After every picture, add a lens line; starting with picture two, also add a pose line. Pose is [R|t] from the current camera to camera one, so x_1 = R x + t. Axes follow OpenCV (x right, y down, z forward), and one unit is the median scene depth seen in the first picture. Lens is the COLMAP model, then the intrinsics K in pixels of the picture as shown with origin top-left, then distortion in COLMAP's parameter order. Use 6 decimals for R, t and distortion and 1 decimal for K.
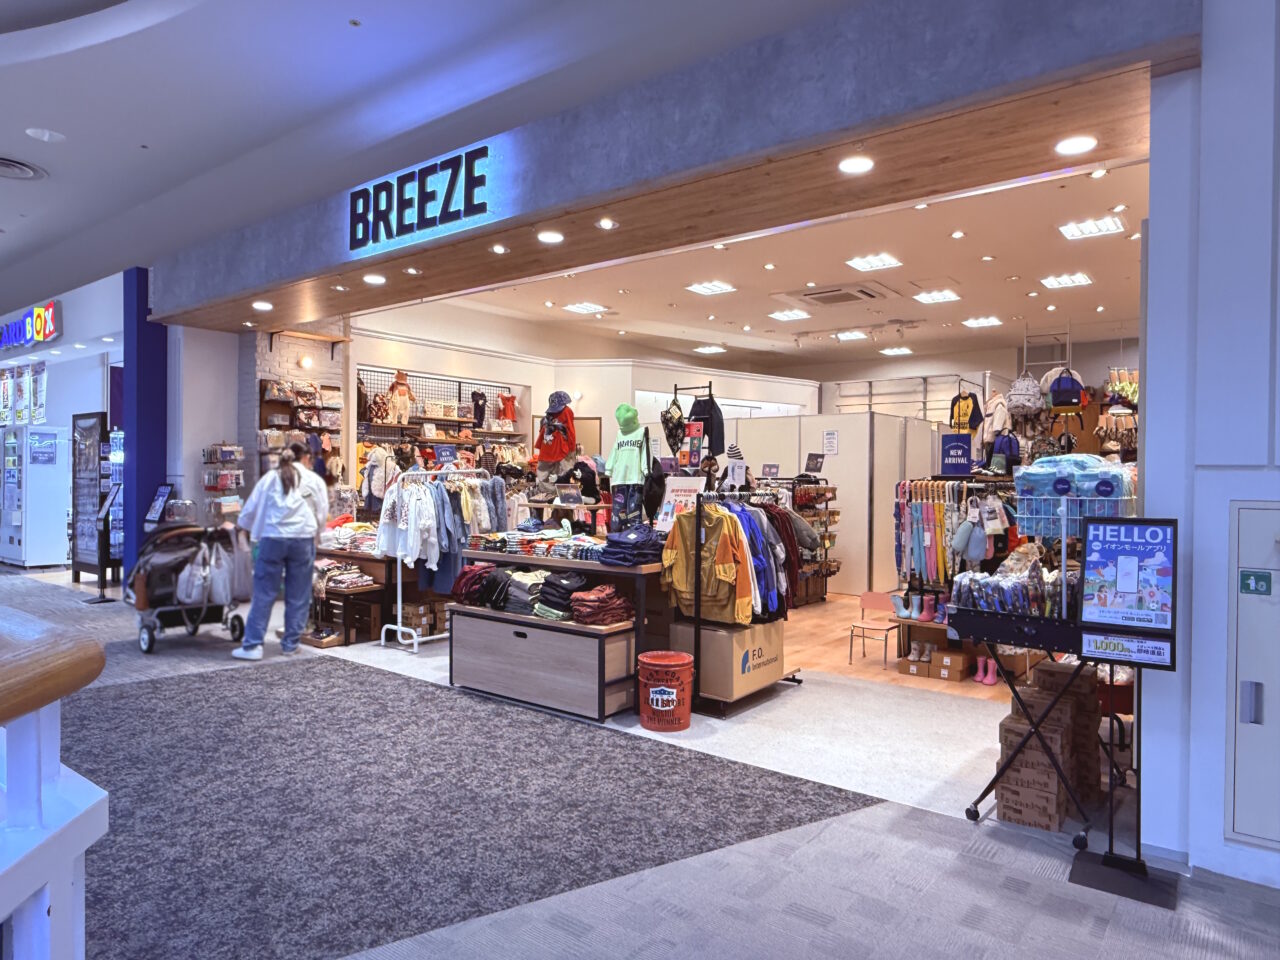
lens RADIAL K [[818.7, 0, 640.0], [0, 818.7, 480.0], [0, 0, 1]] dist [-0.001681, 0.000086]
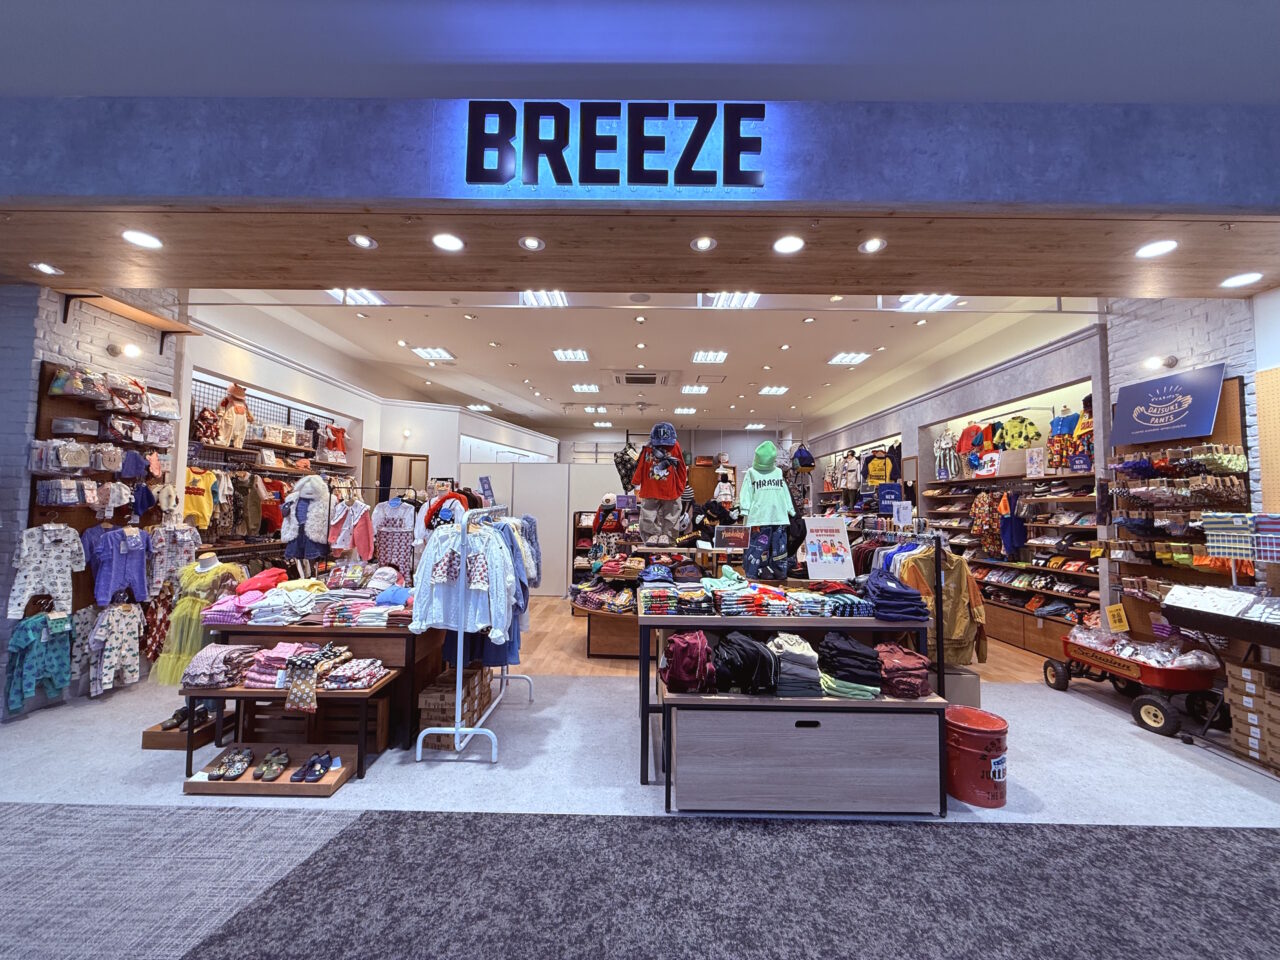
lens RADIAL K [[507.5, 0, 637.8], [0, 507.5, 478.2], [0, 0, 1]] dist [0.001027, -0.000237]
pose [[0.793980, 0.037890, 0.606763, -0.435991], [-0.002883, 0.998279, -0.058566, -0.012238], [-0.607938, 0.044751, 0.792723, 0.532620]]
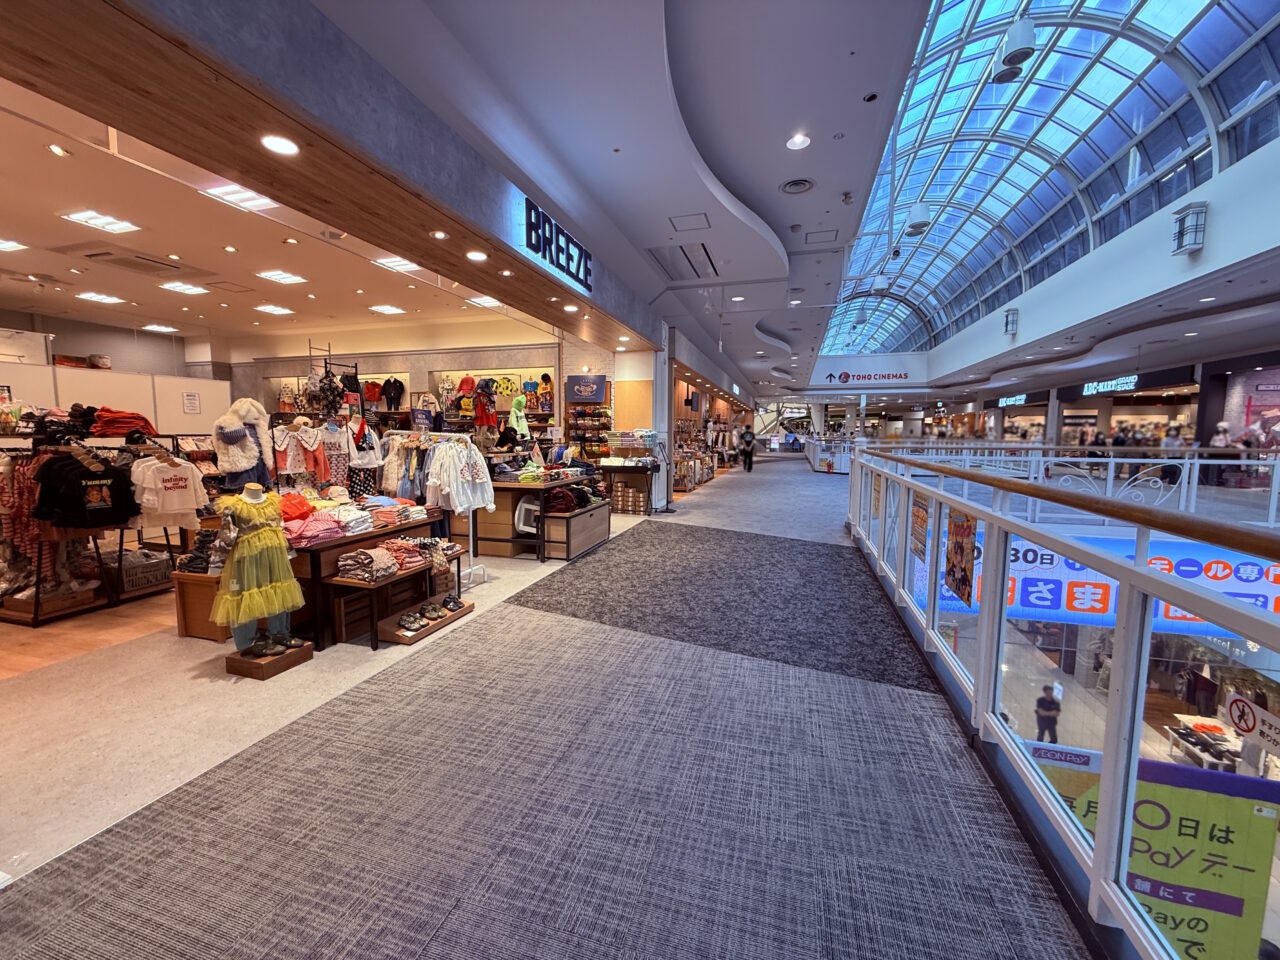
lens RADIAL K [[507.5, 0, 637.8], [0, 507.5, 478.2], [0, 0, 1]] dist [0.001027, -0.000237]
pose [[-0.357093, -0.093008, 0.929427, -1.007474], [-0.002502, 0.995122, 0.098620, -0.018666], [-0.934065, 0.032891, -0.355584, 1.006244]]
